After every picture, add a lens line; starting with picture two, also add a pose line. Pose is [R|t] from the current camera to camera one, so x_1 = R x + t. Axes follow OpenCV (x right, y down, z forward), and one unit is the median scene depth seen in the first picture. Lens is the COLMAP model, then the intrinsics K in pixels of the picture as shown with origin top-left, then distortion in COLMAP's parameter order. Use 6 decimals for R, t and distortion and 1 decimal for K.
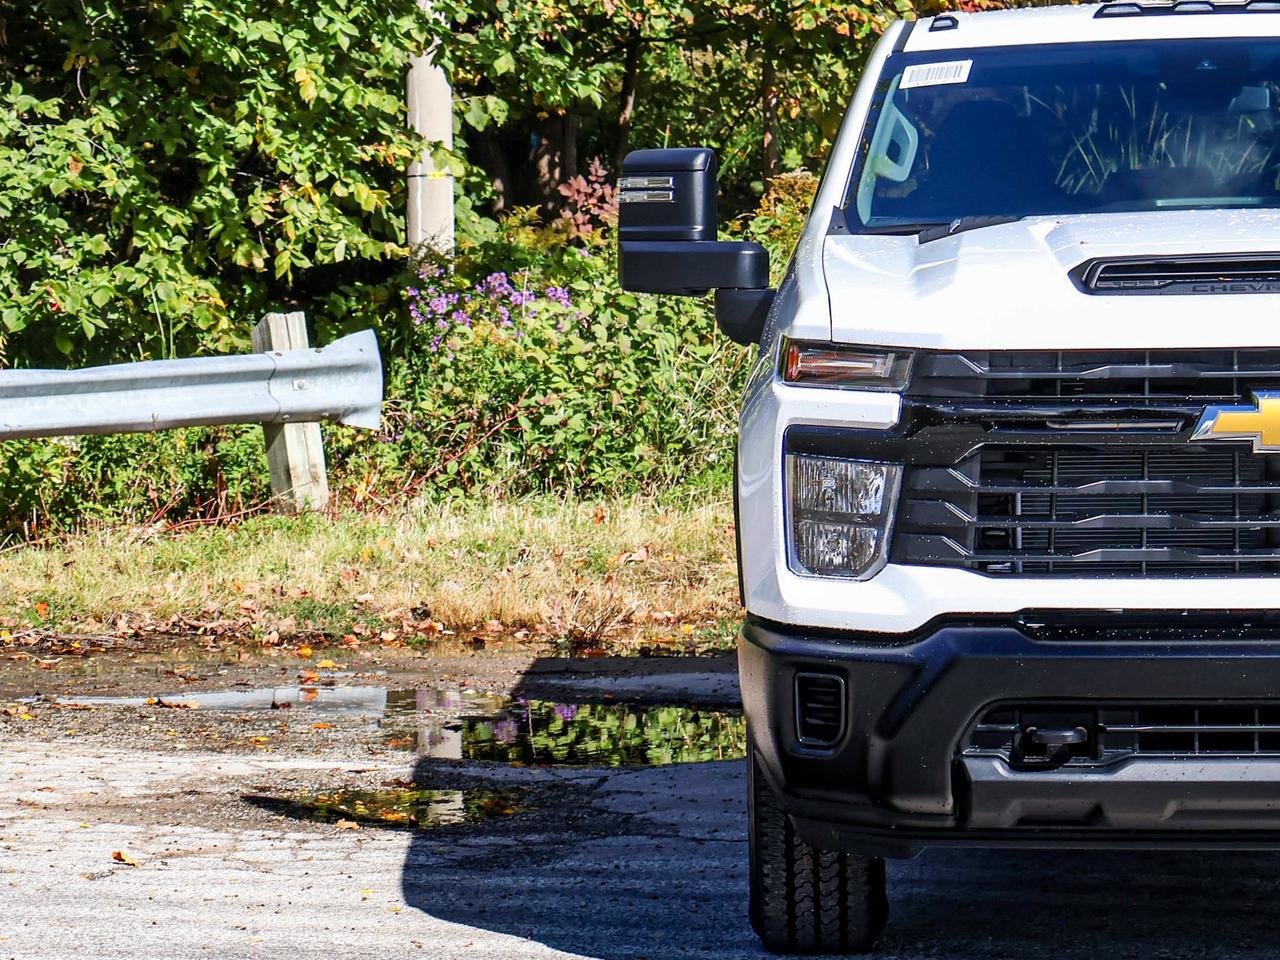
lens RADIAL K [[4456.6, 0, 721.8], [0, 4456.6, 479.8], [0, 0, 1]] dist [1.042385, -43.332581]
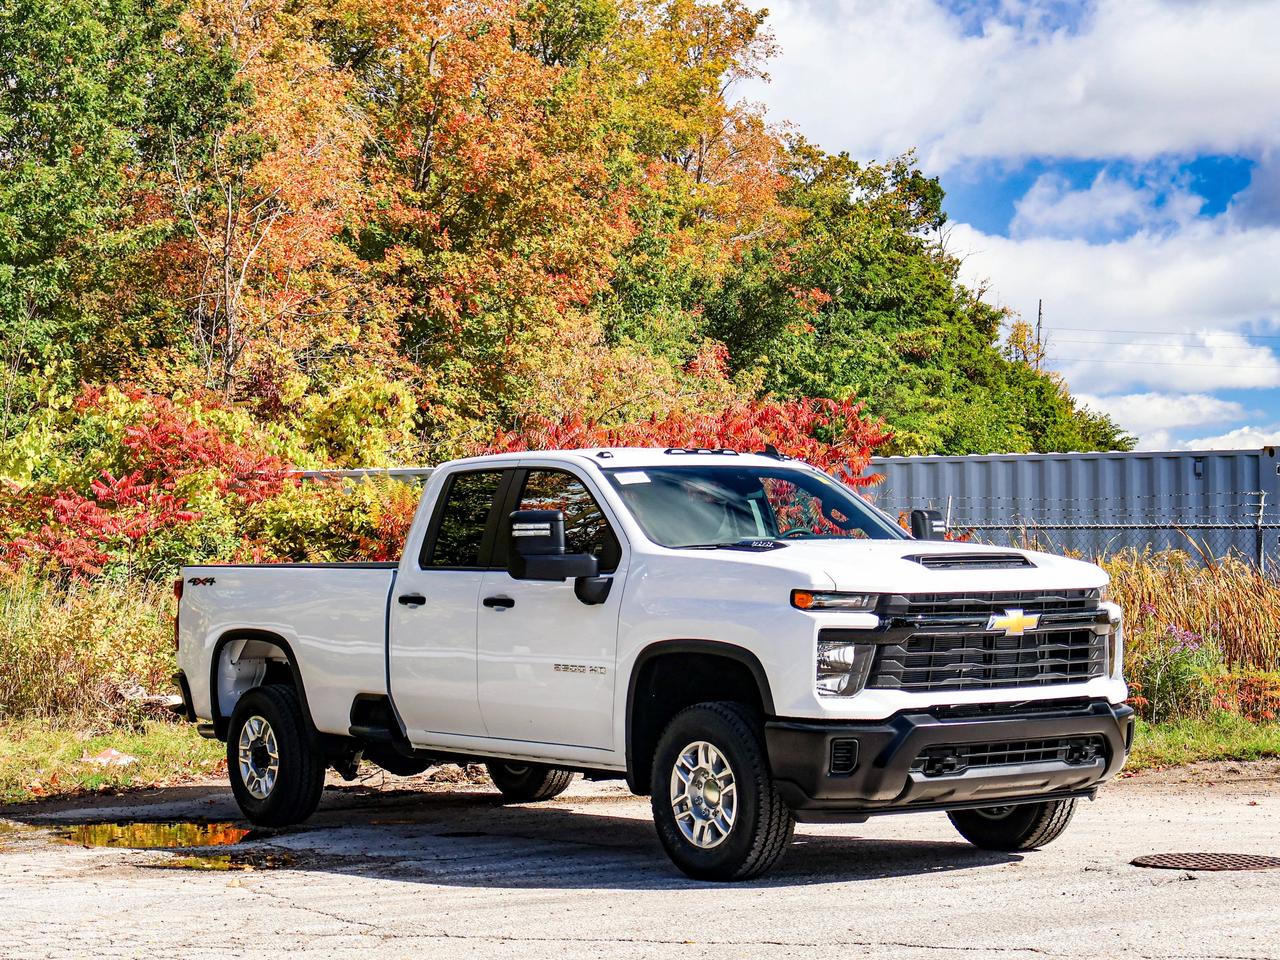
lens RADIAL K [[2368.0, 0, 640.0], [0, 2368.0, 480.0], [0, 0, 1]] dist [0.058307, -0.056299]
pose [[0.801863, 0.023287, 0.597054, -0.759946], [0.040297, 0.994858, -0.092922, 0.020129], [-0.596147, 0.098570, 0.796801, 0.104014]]
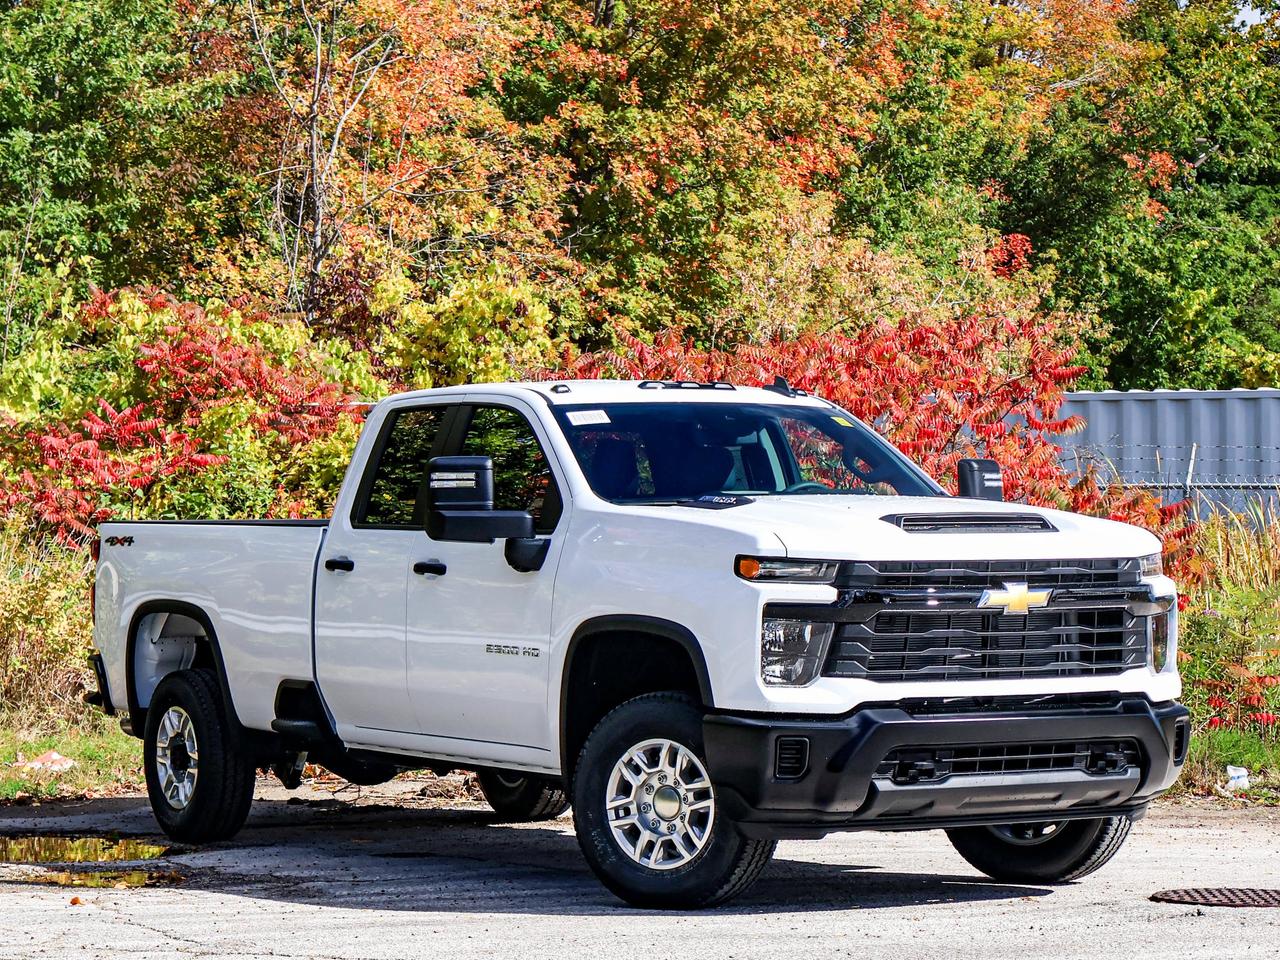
lens RADIAL K [[3257.0, 0, 639.9], [0, 3257.0, 415.8], [0, 0, 1]] dist [0.048028, -0.278570]
pose [[0.853222, 0.029986, 0.520684, -0.724493], [0.023637, 0.995097, -0.096039, 0.038570], [-0.521011, 0.094250, 0.848330, -0.115489]]
